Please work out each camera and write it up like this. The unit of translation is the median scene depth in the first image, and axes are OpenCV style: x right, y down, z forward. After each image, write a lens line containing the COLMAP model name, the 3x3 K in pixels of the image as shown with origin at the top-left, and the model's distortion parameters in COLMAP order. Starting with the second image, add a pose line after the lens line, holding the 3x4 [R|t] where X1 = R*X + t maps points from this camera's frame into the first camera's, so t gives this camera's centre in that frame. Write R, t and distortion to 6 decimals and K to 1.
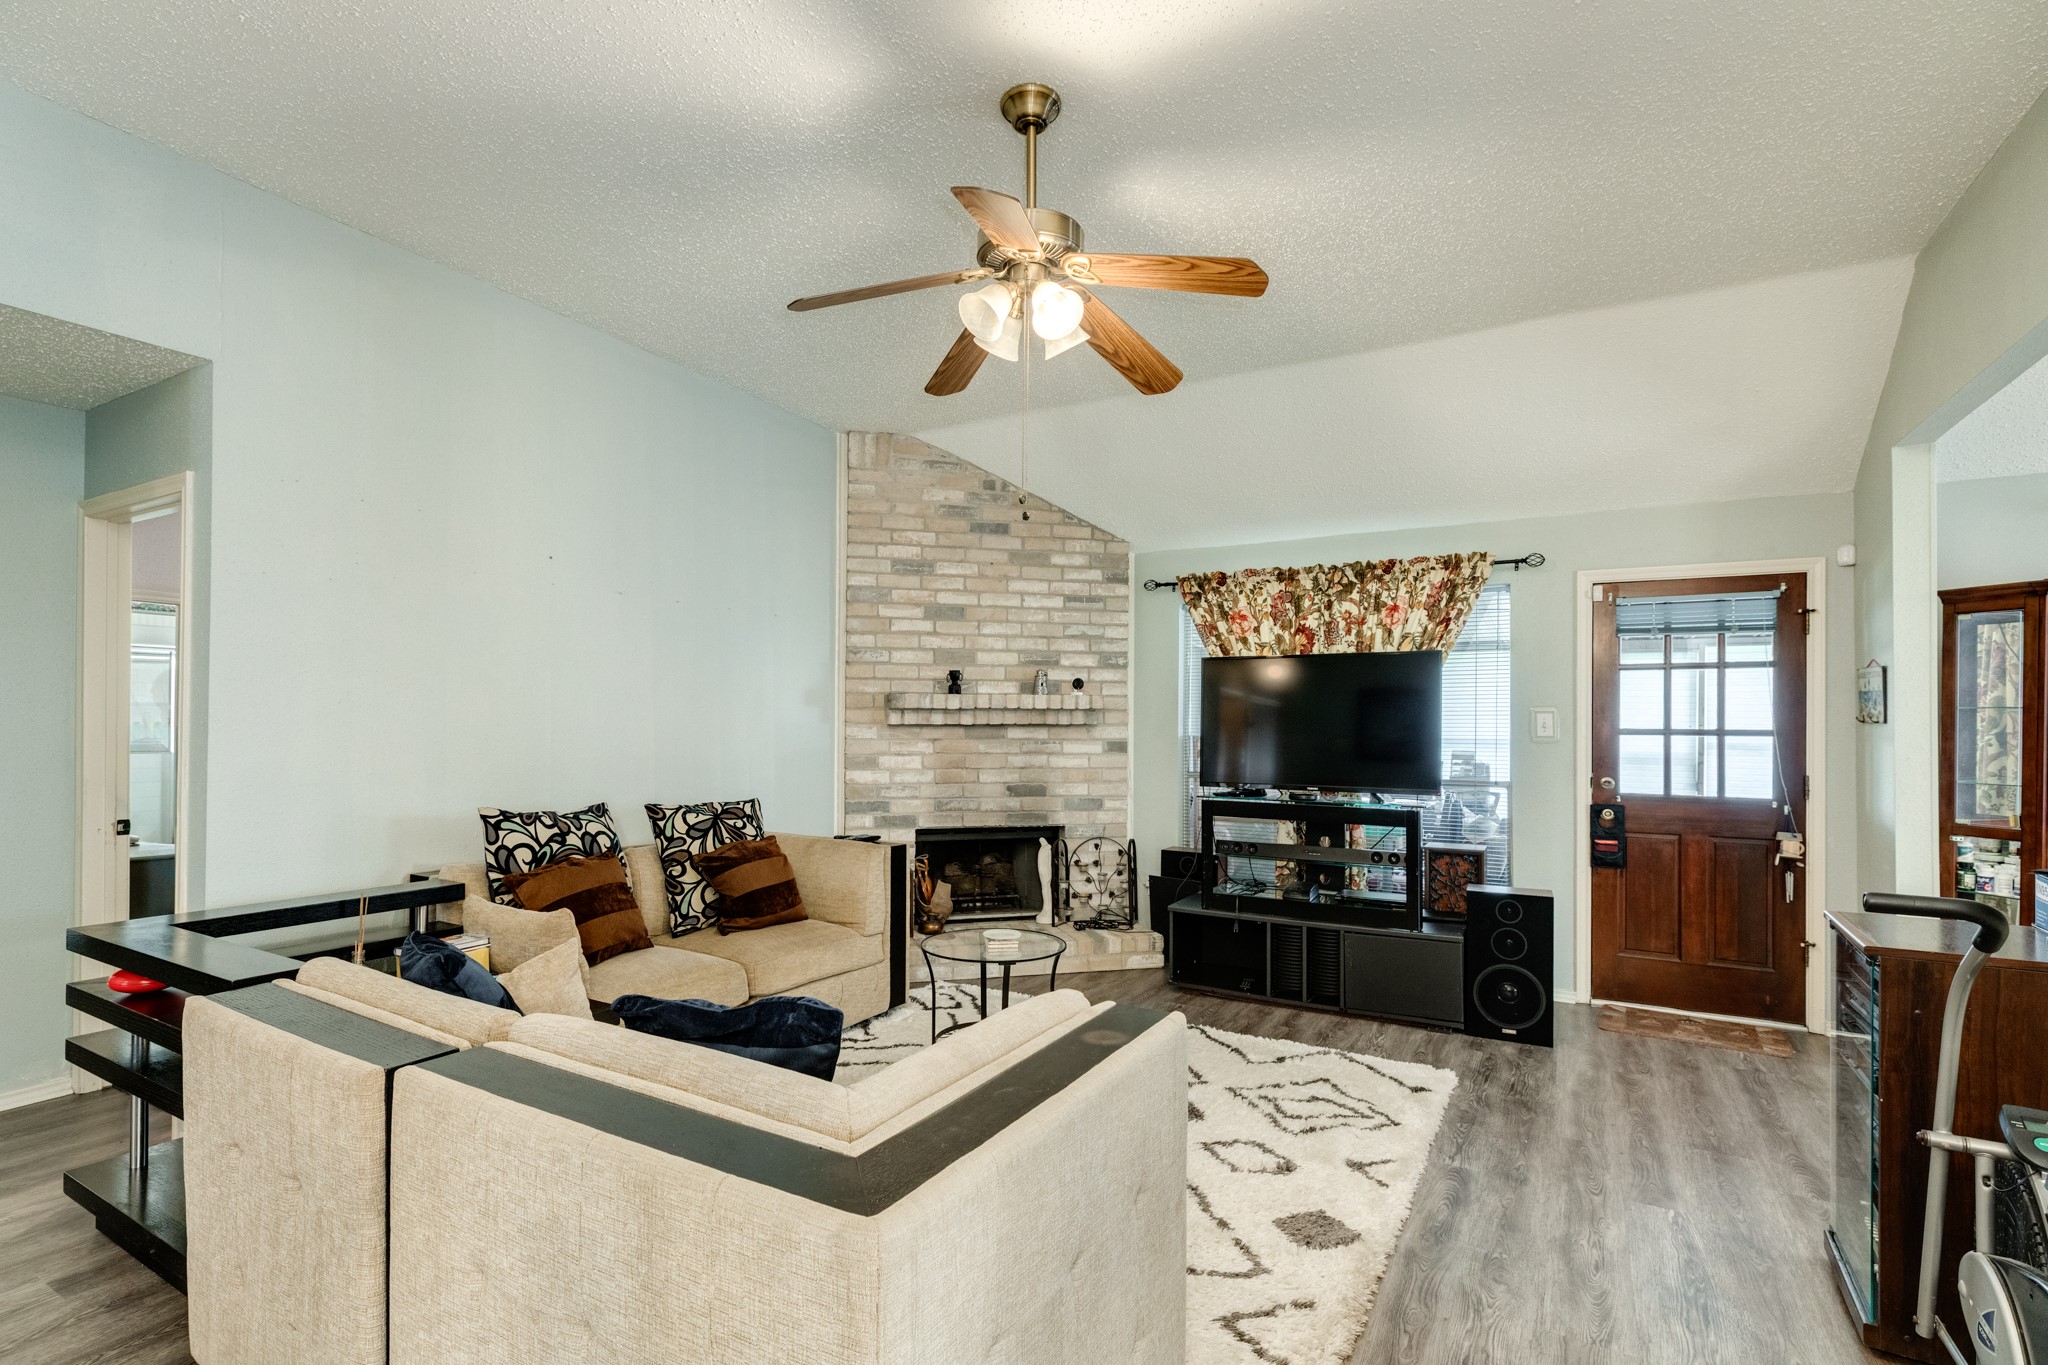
lens RADIAL K [[973.5, 0, 991.1], [0, 973.5, 719.2], [0, 0, 1]] dist [0.006315, 0.000413]
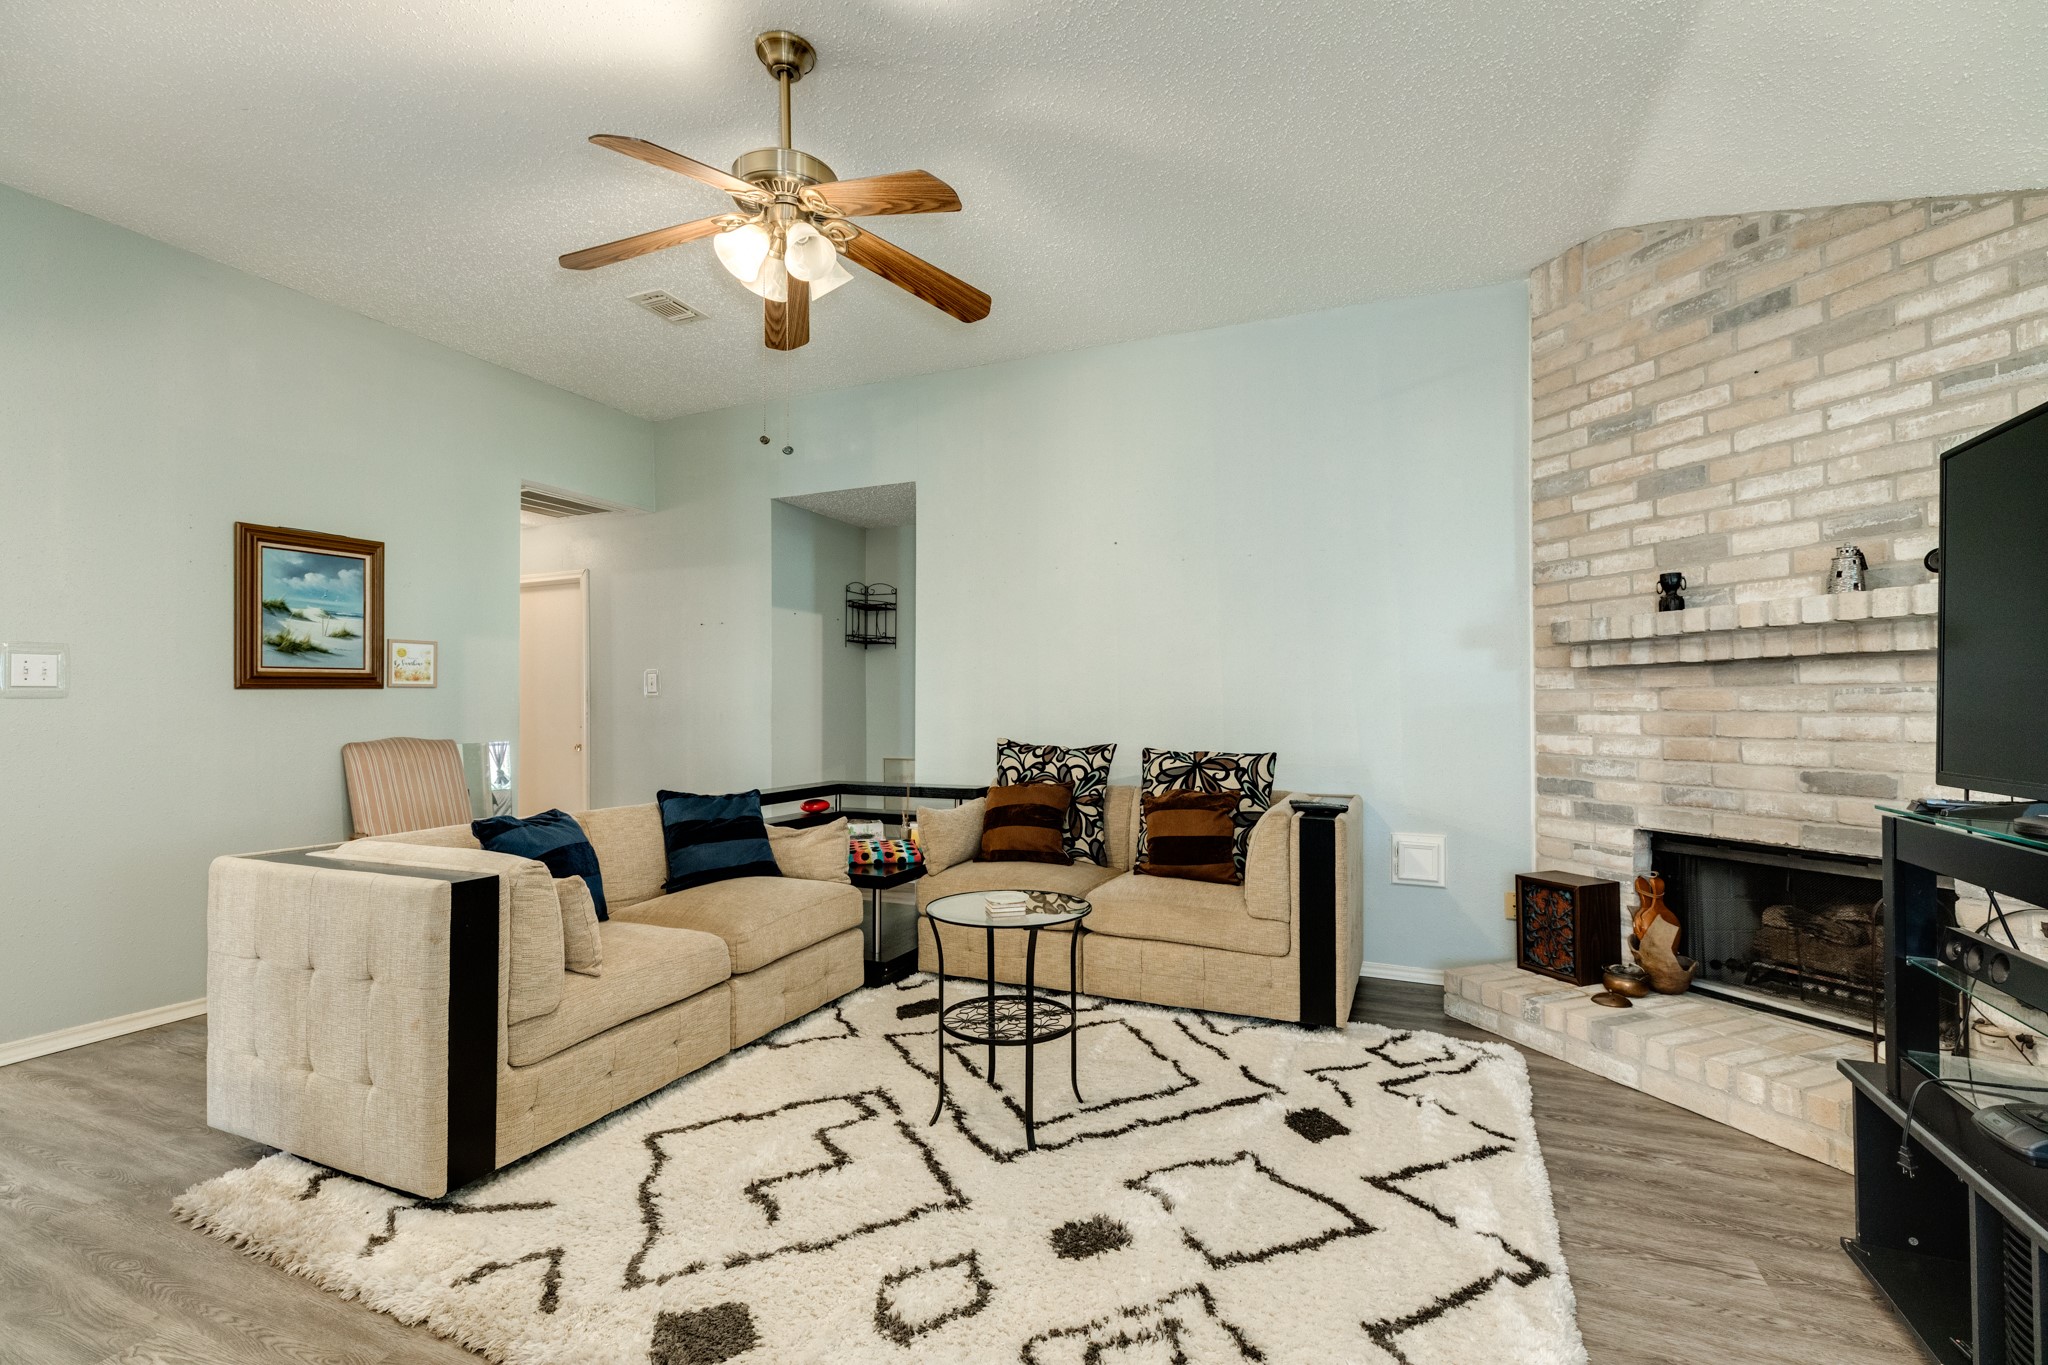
lens RADIAL K [[908.3, 0, 1025.5], [0, 908.3, 691.0], [0, 0, 1]] dist [0.003506, -0.000014]
pose [[0.128320, -0.024432, -0.991432, 0.470346], [0.008442, 0.999687, -0.023543, 0.032896], [0.991697, -0.005349, 0.128486, 0.525939]]
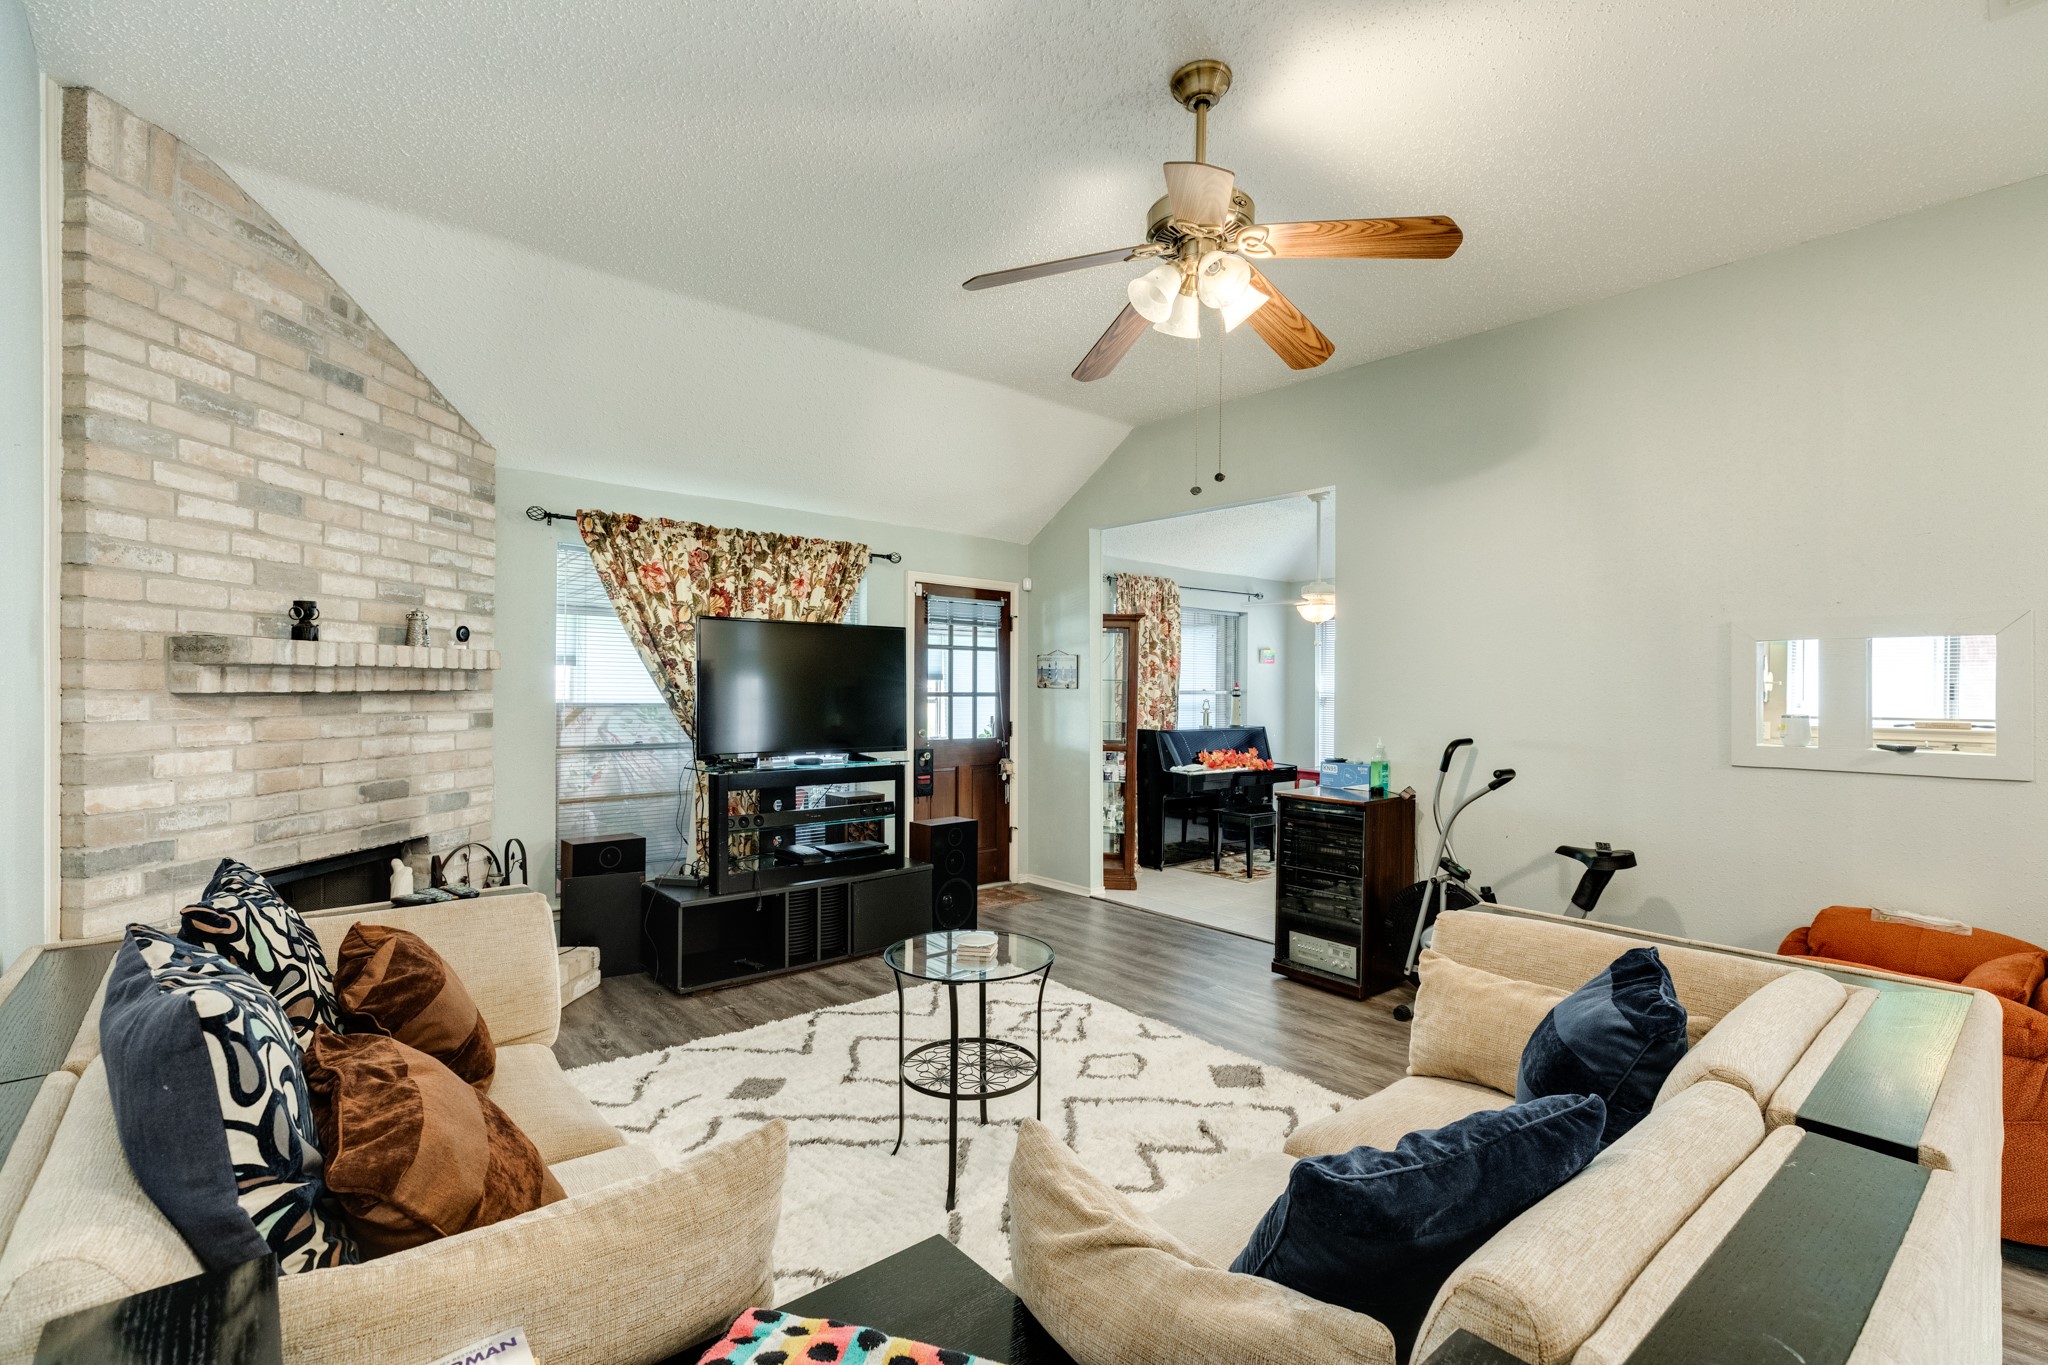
lens RADIAL K [[908.3, 0, 1019.0], [0, 908.3, 690.1], [0, 0, 1]] dist [0.003506, -0.000014]
pose [[0.315859, -0.005546, 0.948790, -0.425613], [-0.007407, 0.999938, 0.008310, -0.003644], [-0.948777, -0.009653, 0.315799, 0.409811]]
